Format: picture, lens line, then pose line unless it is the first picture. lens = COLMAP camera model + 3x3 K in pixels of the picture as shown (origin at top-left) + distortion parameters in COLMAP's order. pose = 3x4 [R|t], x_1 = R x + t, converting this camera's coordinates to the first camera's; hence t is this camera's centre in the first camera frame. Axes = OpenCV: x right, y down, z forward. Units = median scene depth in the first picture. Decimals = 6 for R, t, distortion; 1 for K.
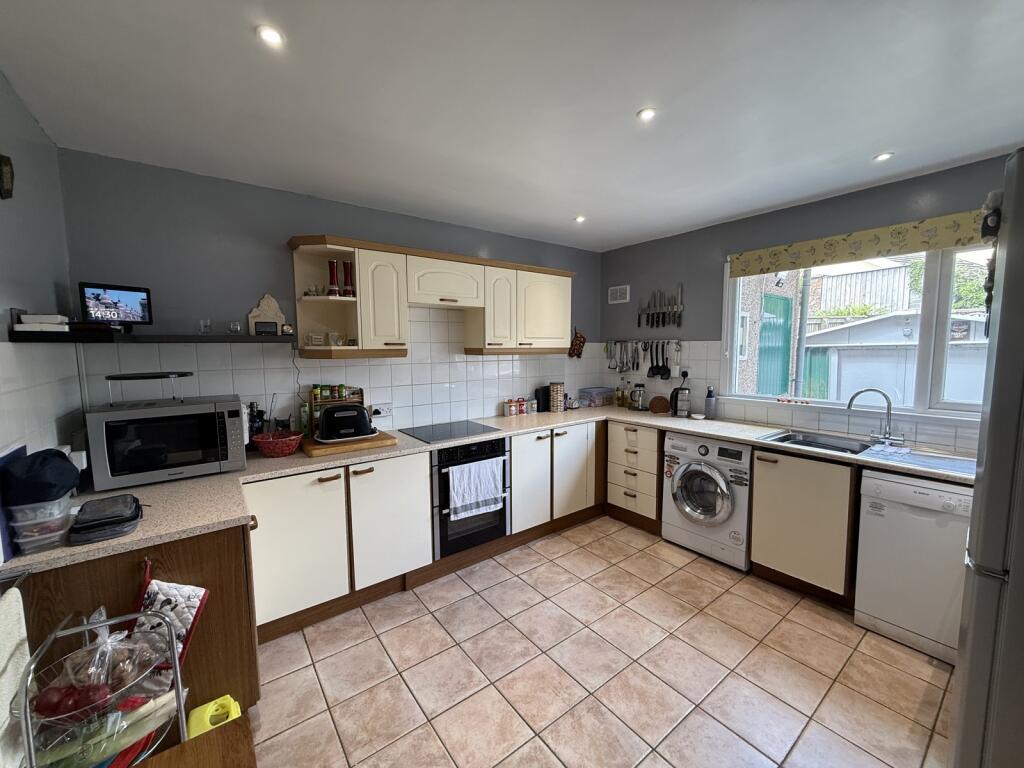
lens RADIAL K [[408.9, 0, 510.7], [0, 408.9, 382.3], [0, 0, 1]] dist [-0.000852, -0.000468]
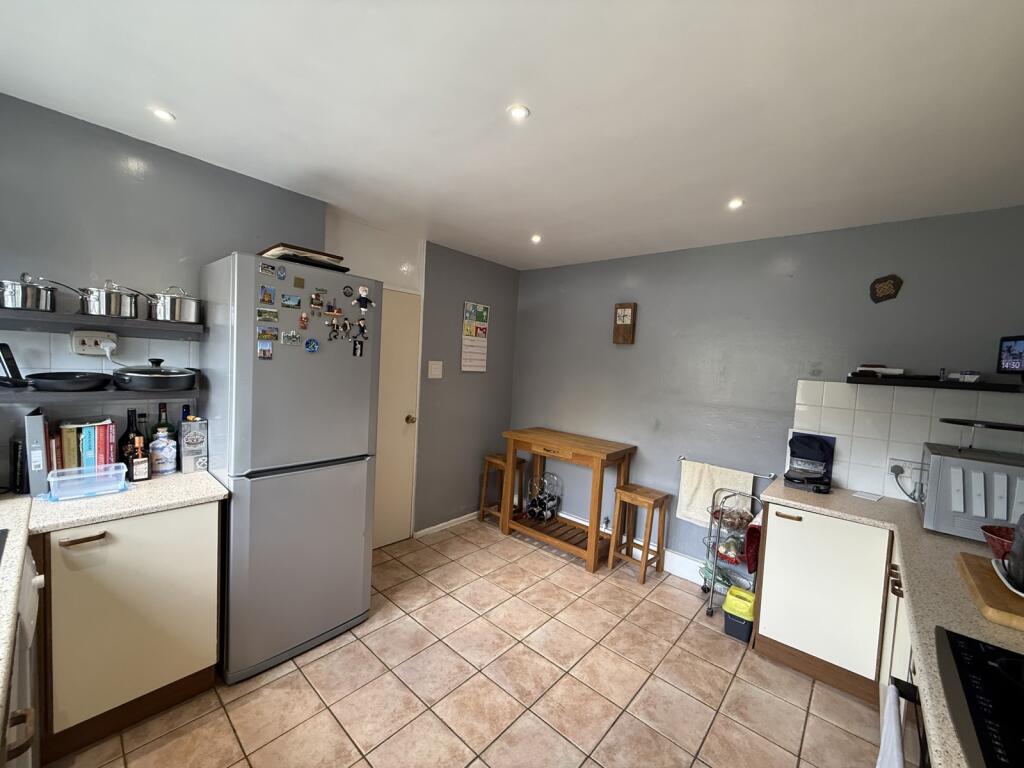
lens RADIAL K [[408.9, 0, 511.7], [0, 408.9, 384.4], [0, 0, 1]] dist [-0.000852, -0.000468]
pose [[-0.978474, -0.041368, -0.202180, 0.482578], [-0.071632, 0.986872, 0.144749, -0.188228], [0.193538, 0.156116, -0.968592, 1.874226]]
